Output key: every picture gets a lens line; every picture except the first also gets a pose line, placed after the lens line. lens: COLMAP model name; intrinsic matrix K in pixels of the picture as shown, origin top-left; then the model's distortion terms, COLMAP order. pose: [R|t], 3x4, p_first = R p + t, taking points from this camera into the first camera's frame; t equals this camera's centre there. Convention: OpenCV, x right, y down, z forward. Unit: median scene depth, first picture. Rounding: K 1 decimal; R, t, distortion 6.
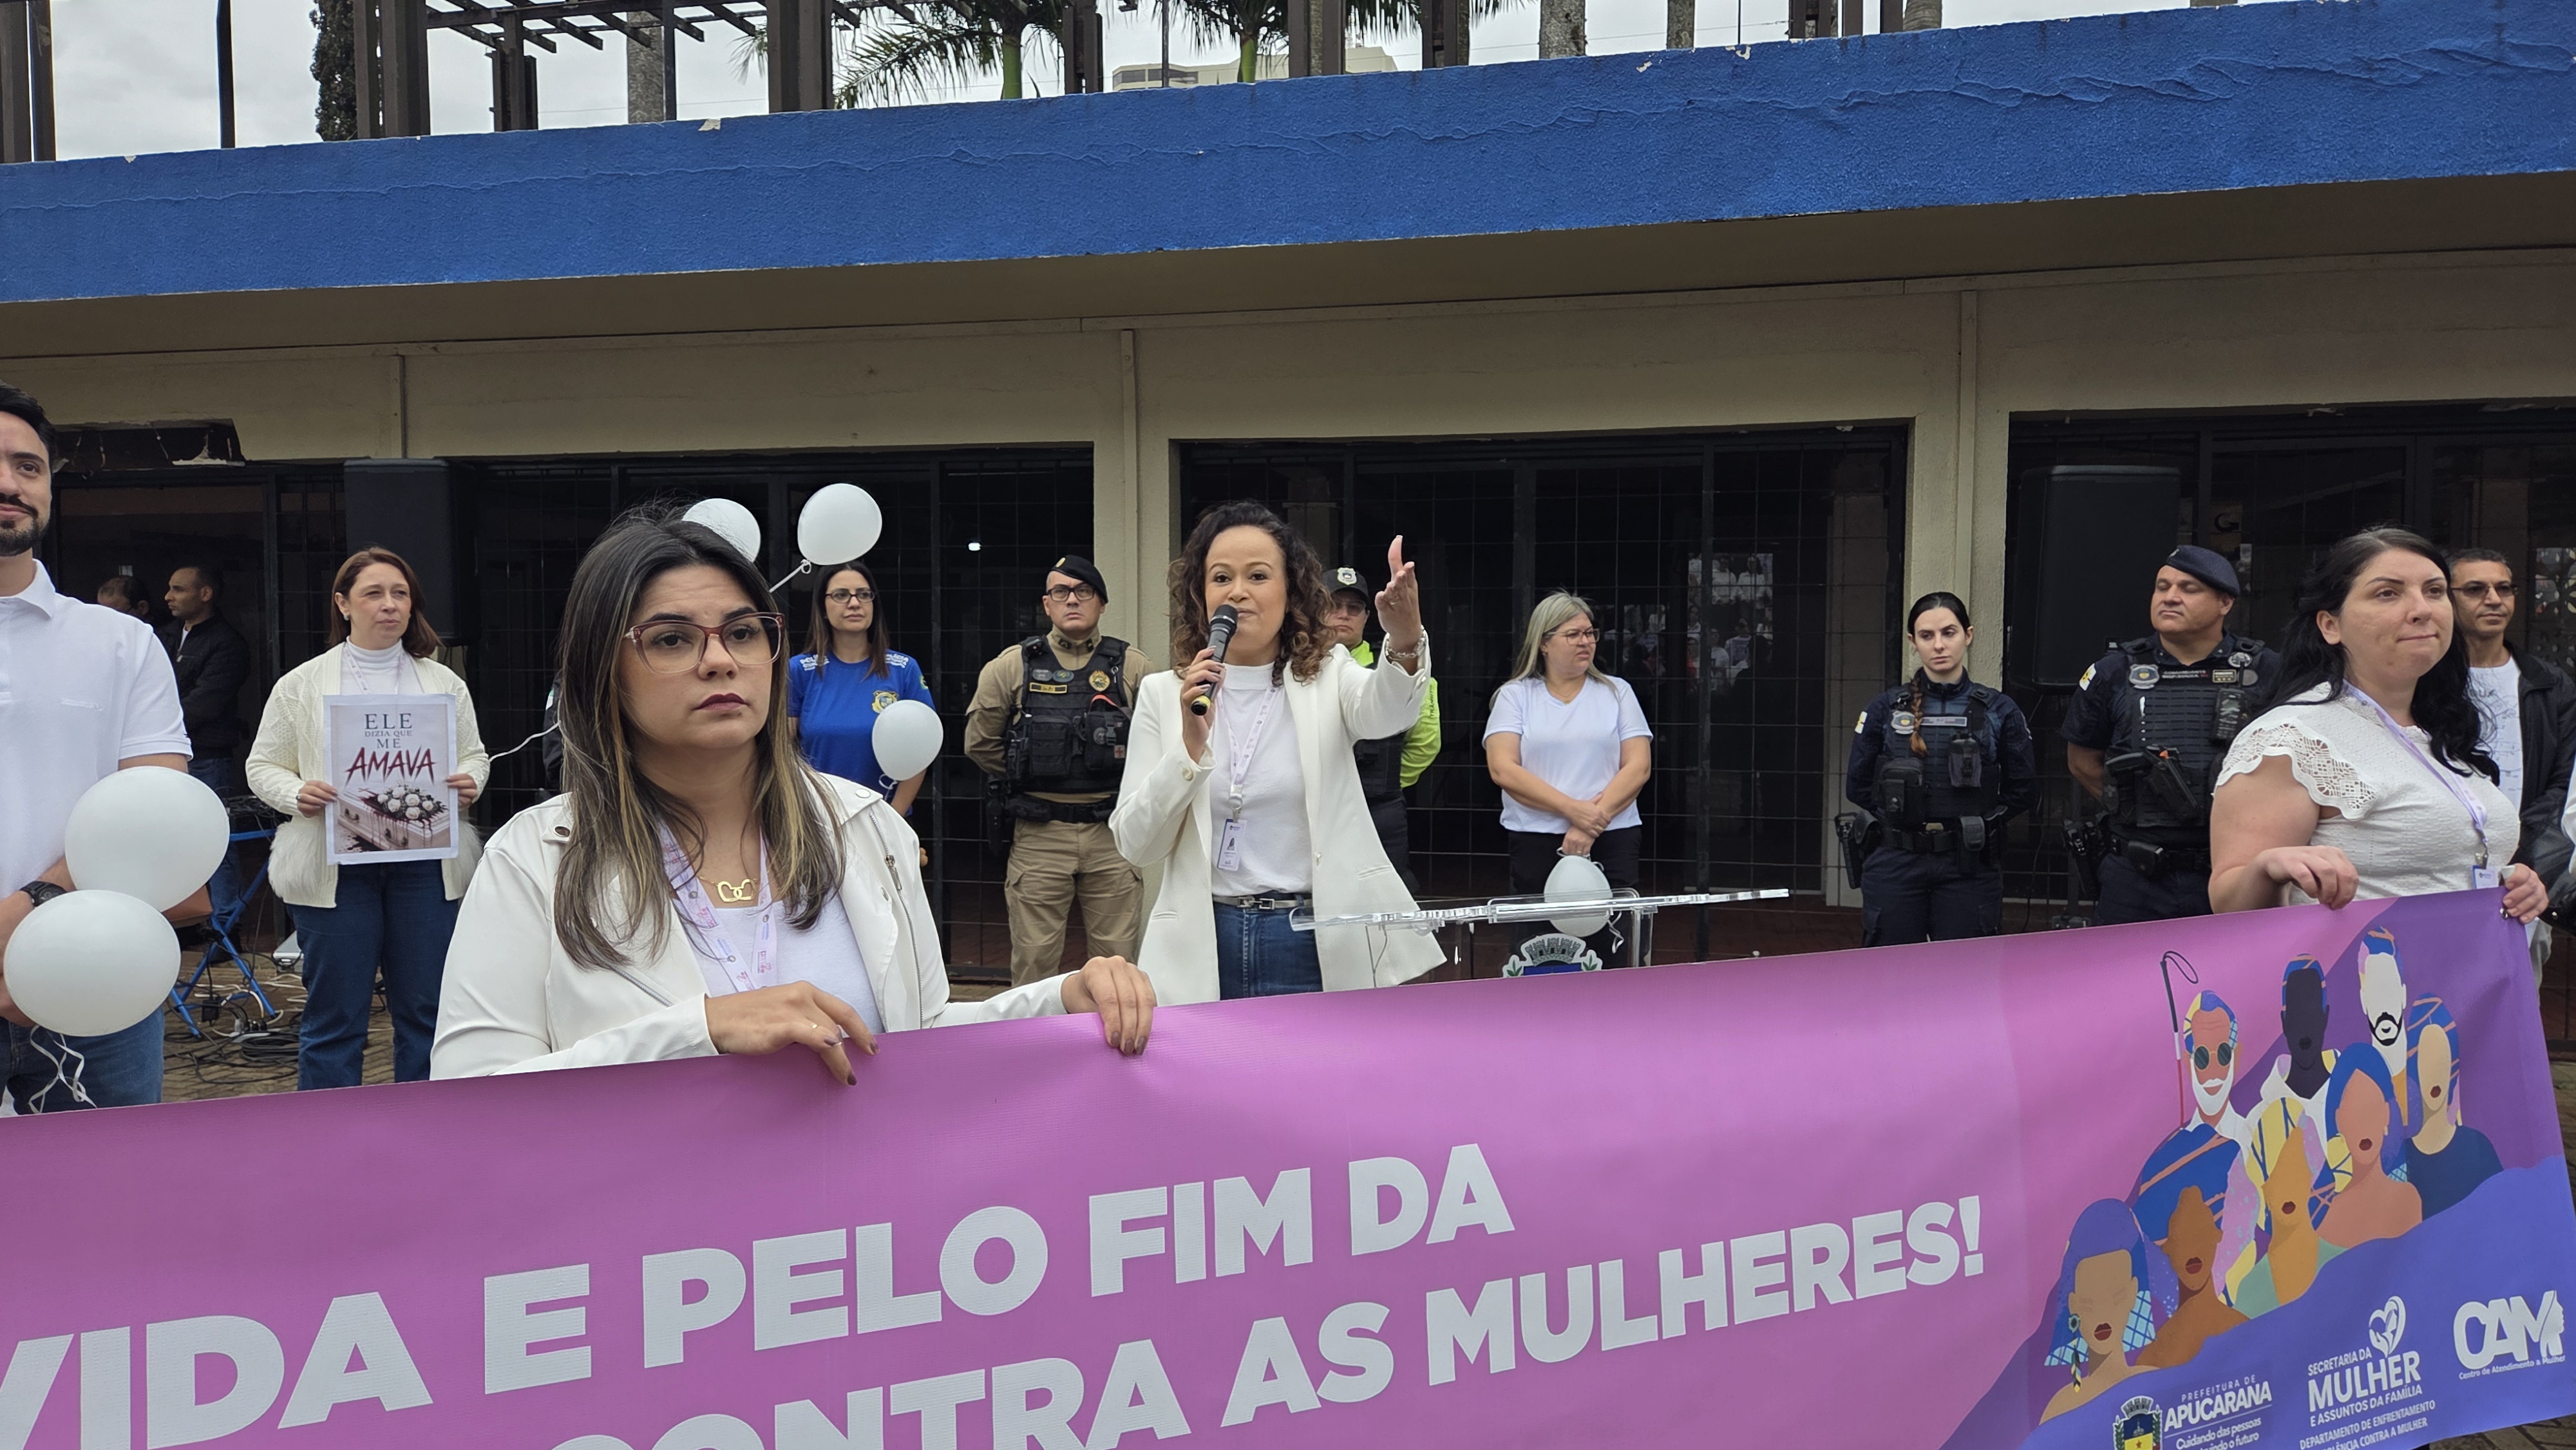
lens RADIAL K [[1650.8, 0, 1291.6], [0, 1650.8, 753.0], [0, 0, 1]] dist [0.051047, -0.075093]
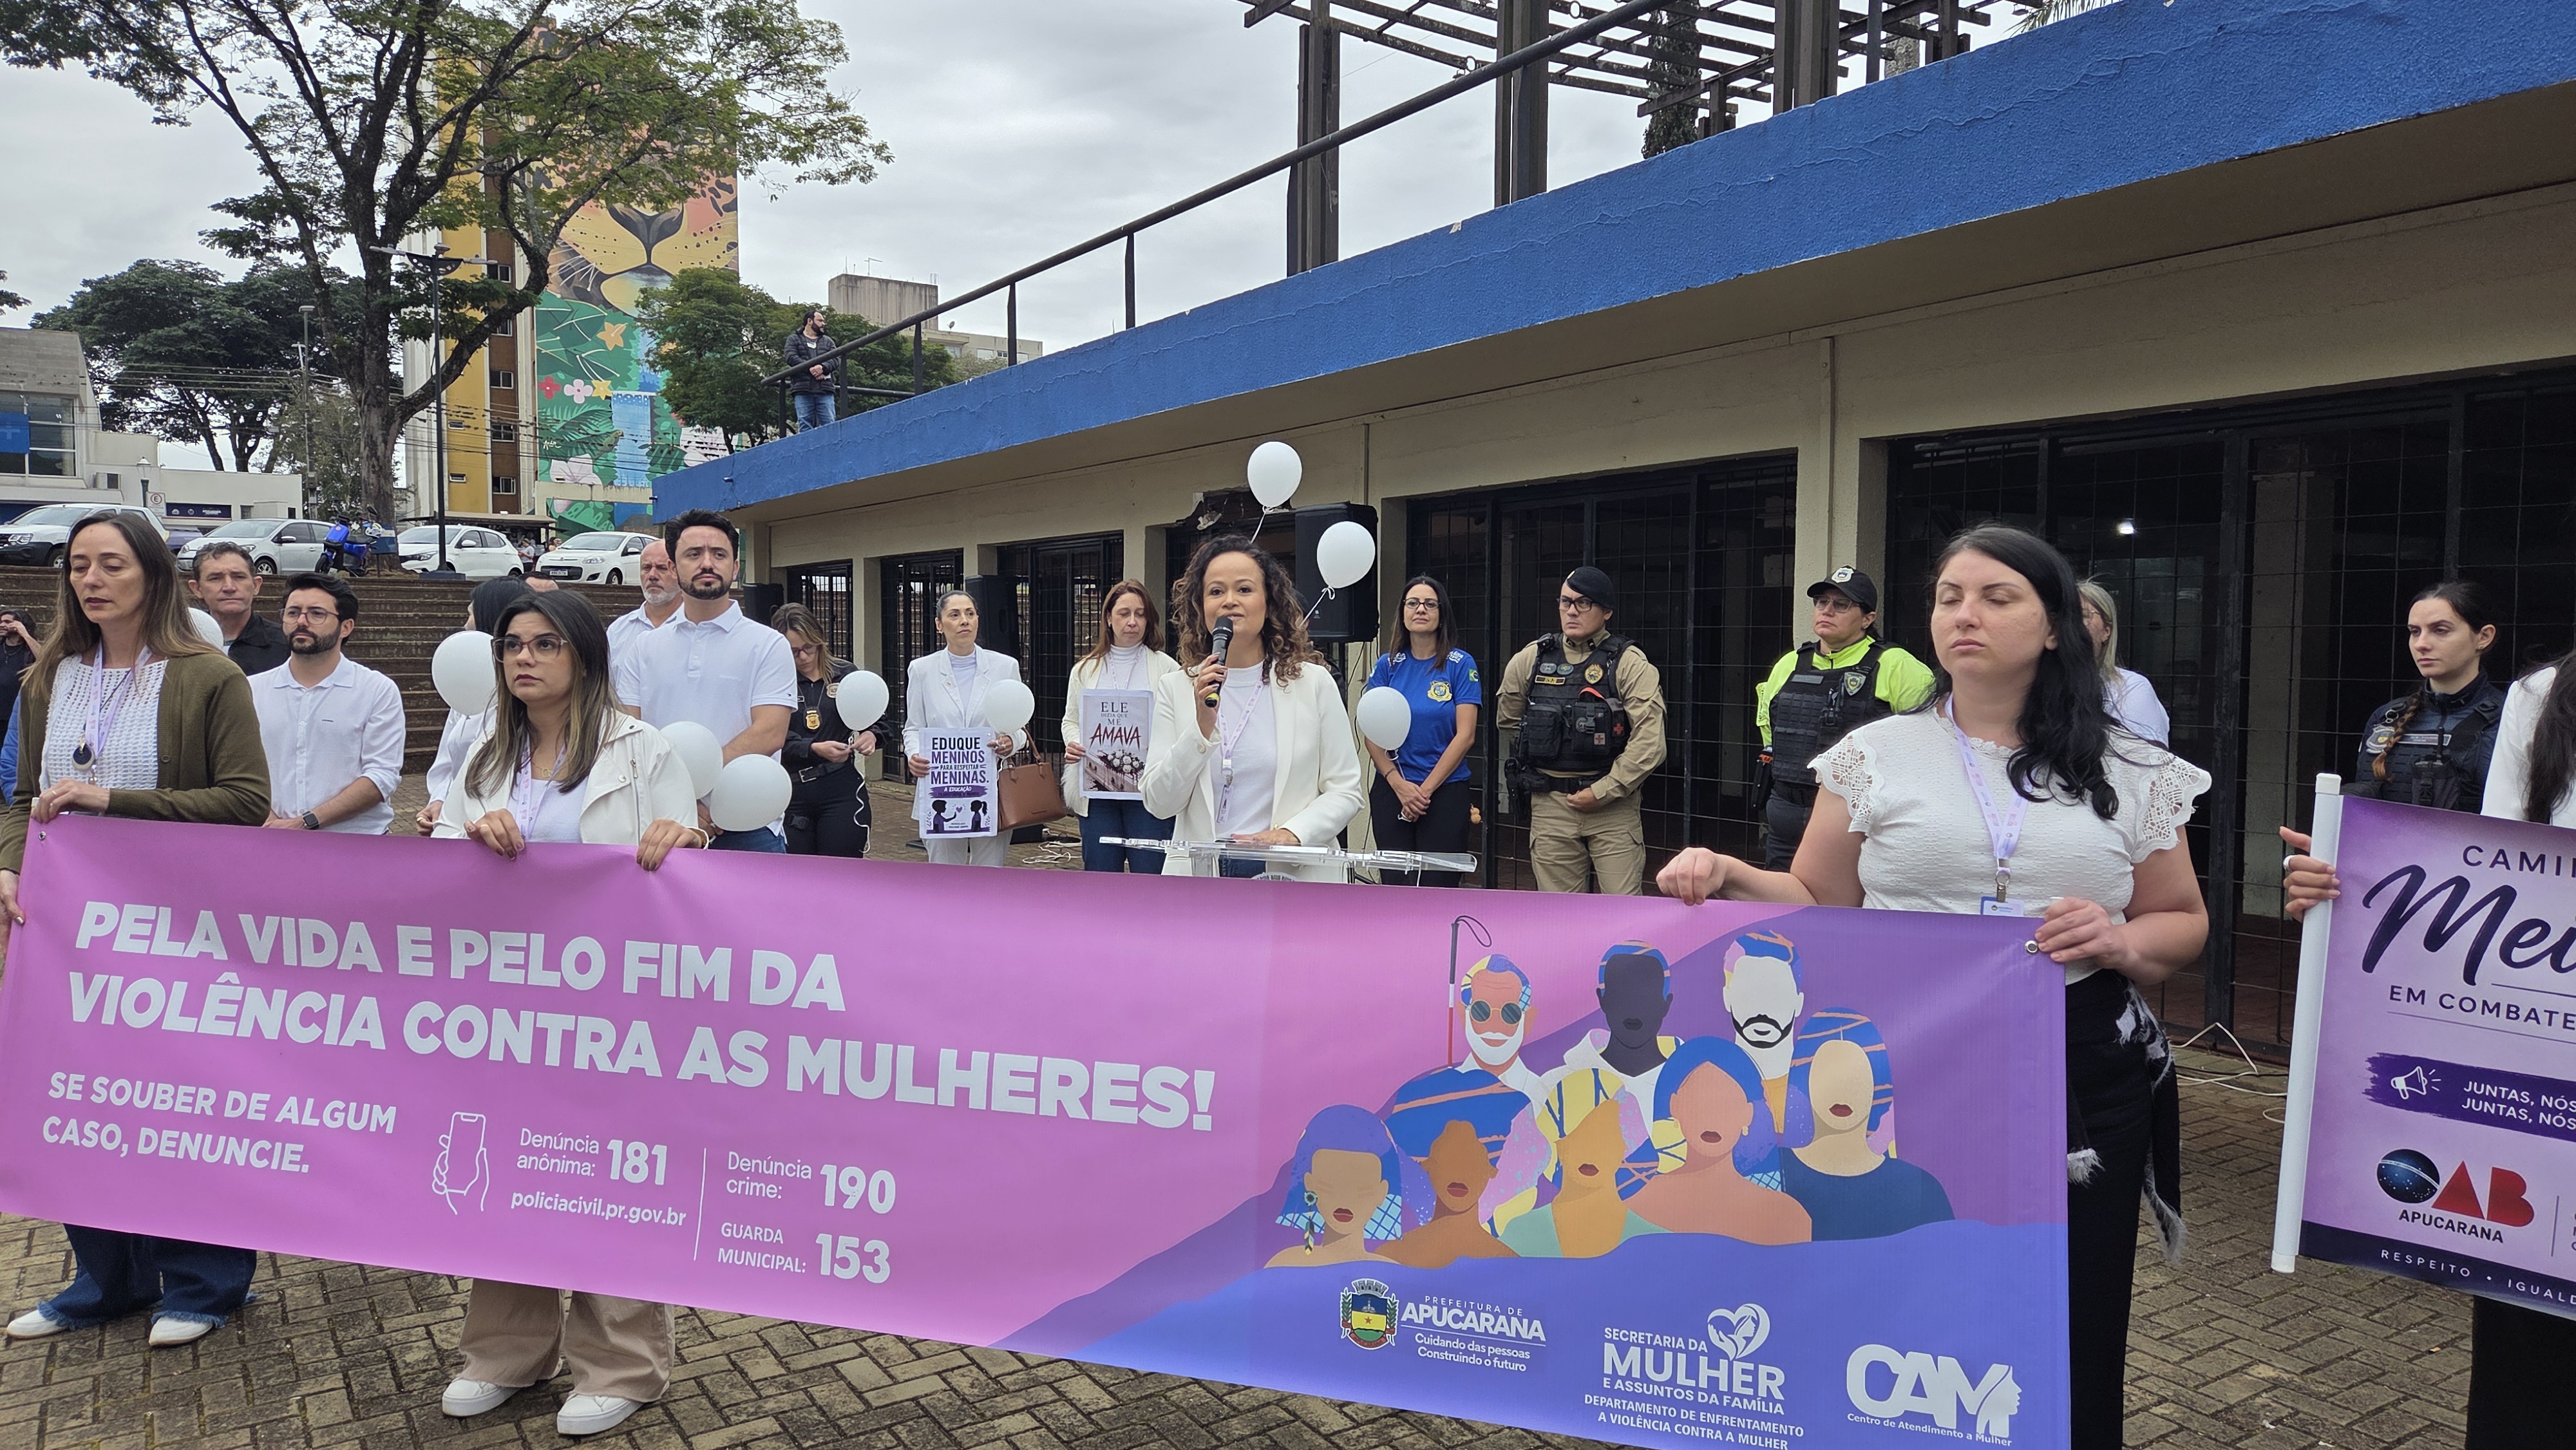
lens RADIAL K [[1663.3, 0, 1358.3], [0, 1663.3, 724.2], [0, 0, 1]] dist [0.054500, -0.057888]
pose [[0.741206, 0.032342, -0.670498, 1.202216], [-0.039988, 0.999192, 0.003991, -0.015065], [0.670085, 0.023854, 0.741901, 0.084798]]
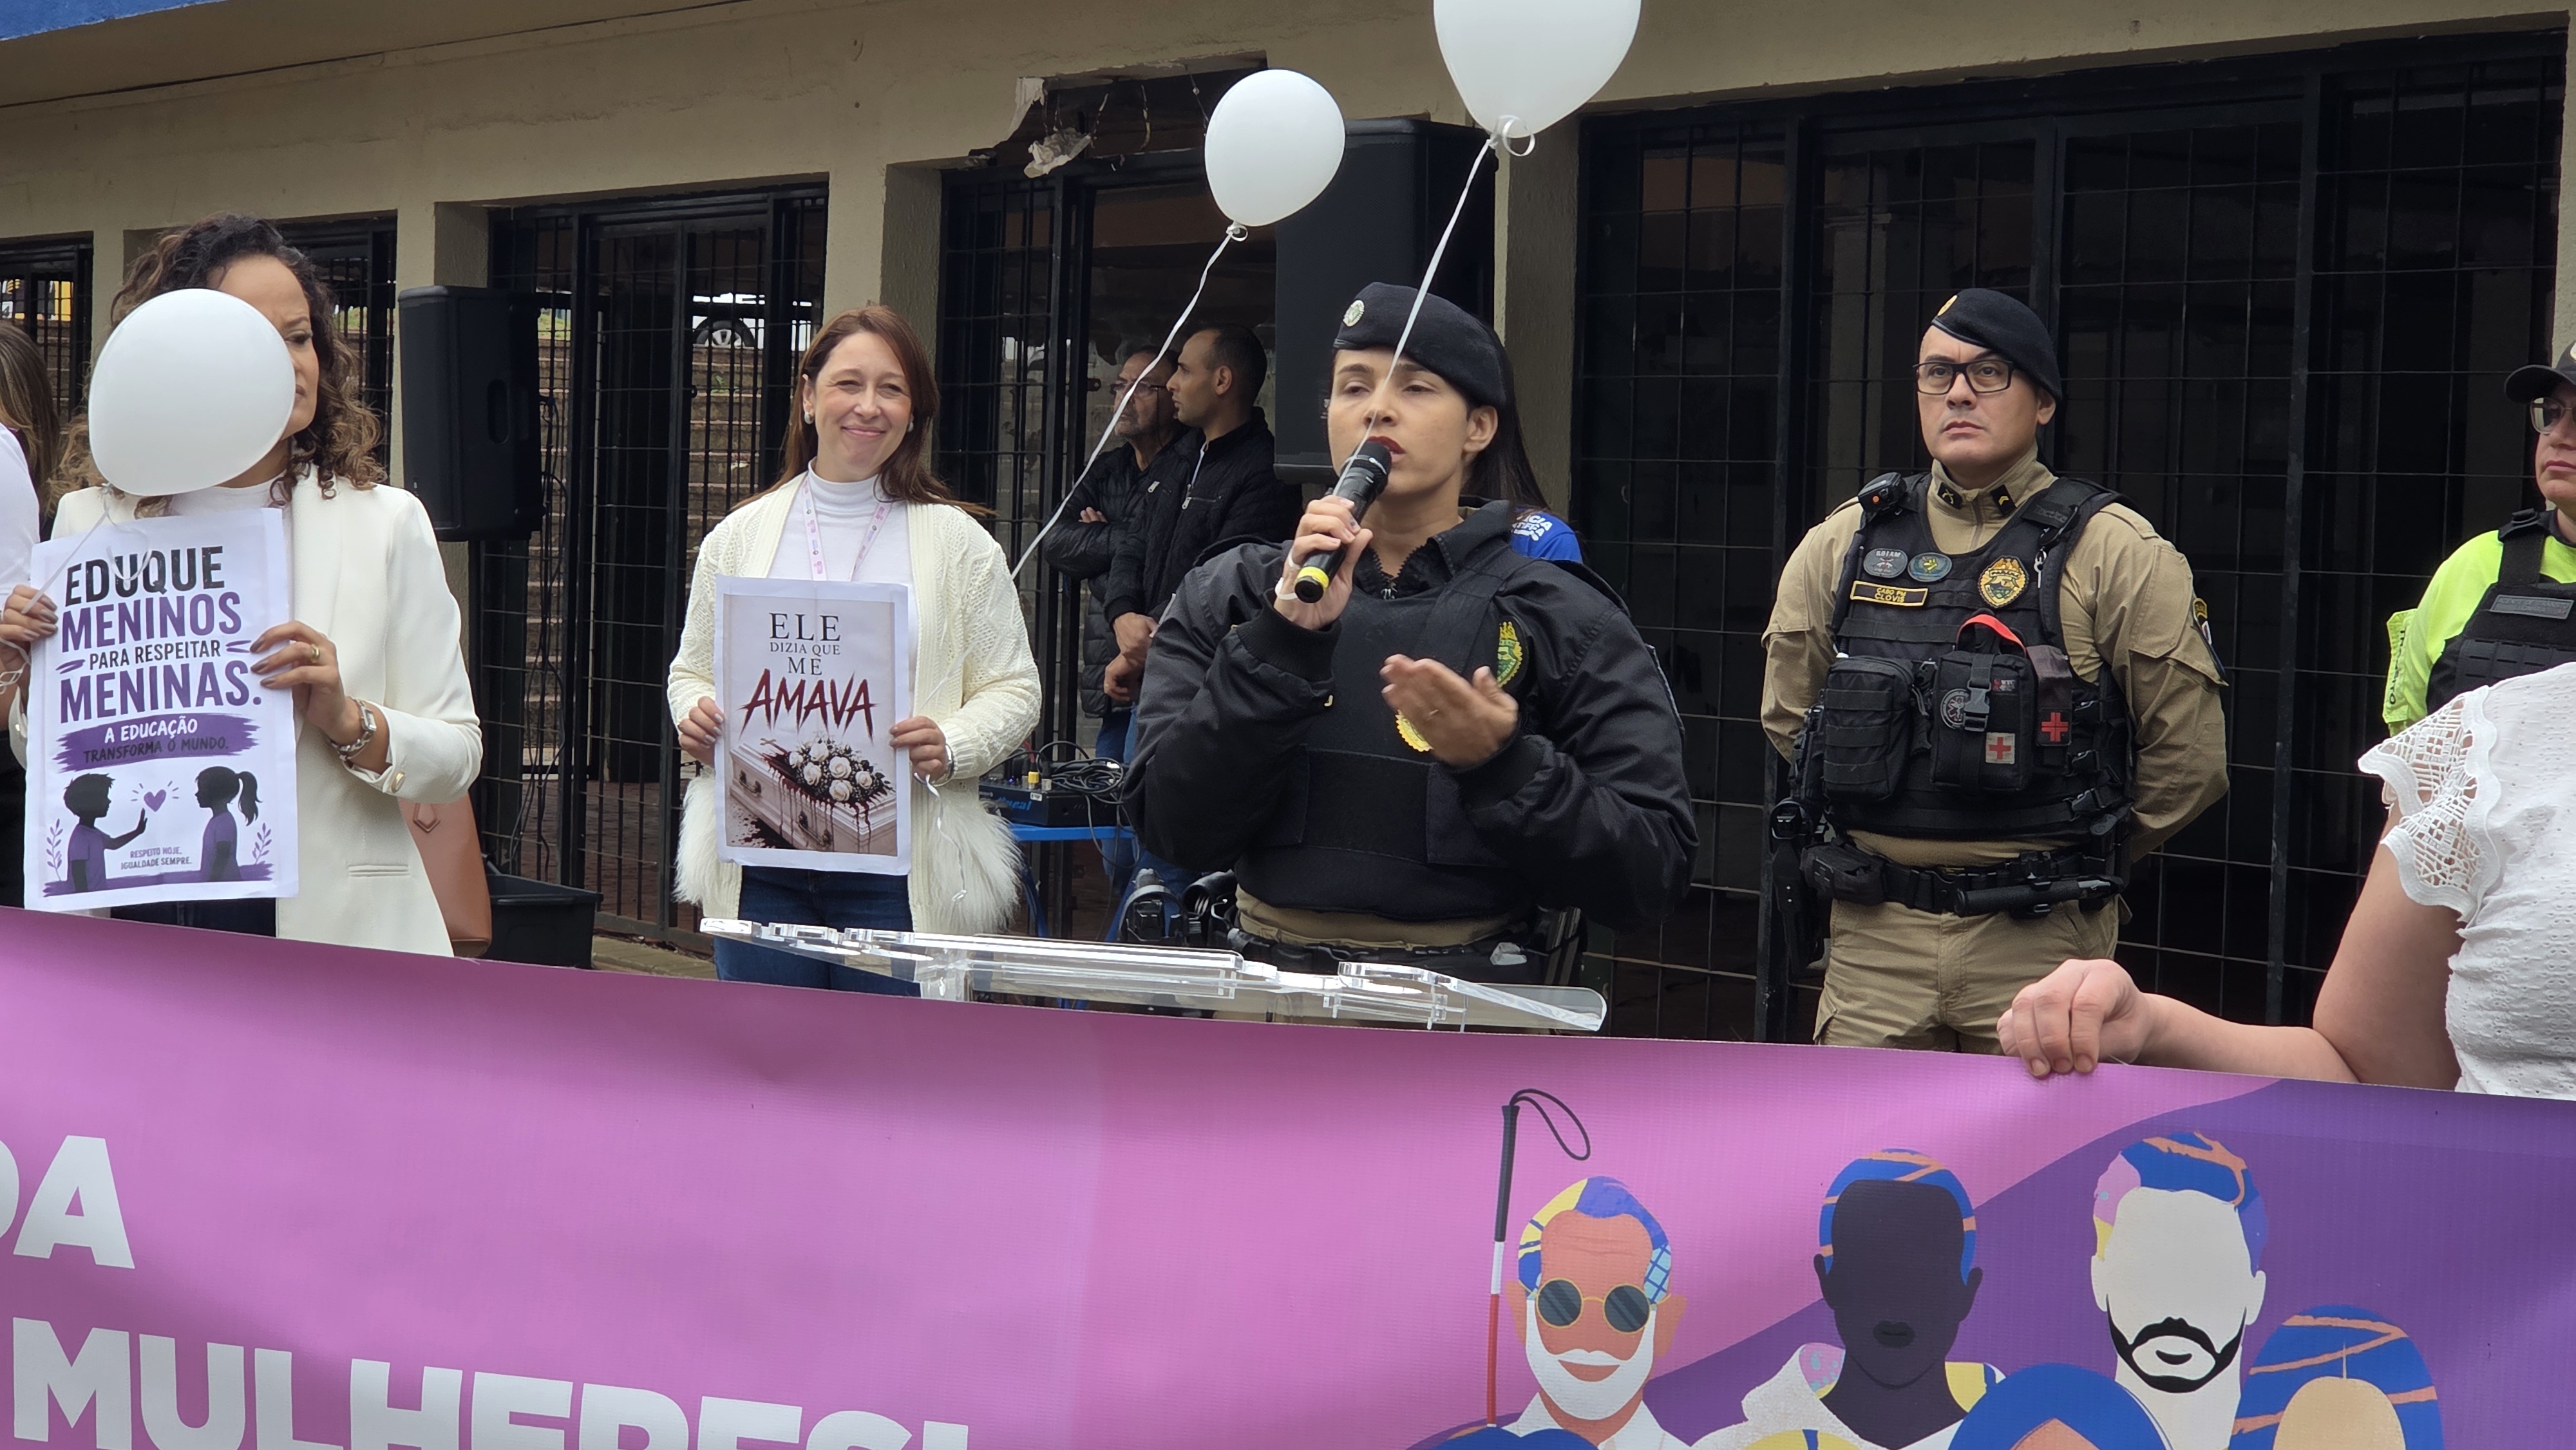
lens RADIAL K [[4770.6, 0, 1288.0], [0, 4770.6, 725.0], [0, 0, 1]] dist [-0.435084, 4.433611]
pose [[0.711344, 0.052012, -0.700917, 1.447602], [-0.067512, 0.997703, 0.005519, 0.002893], [0.699594, 0.043395, 0.713221, -0.104280]]
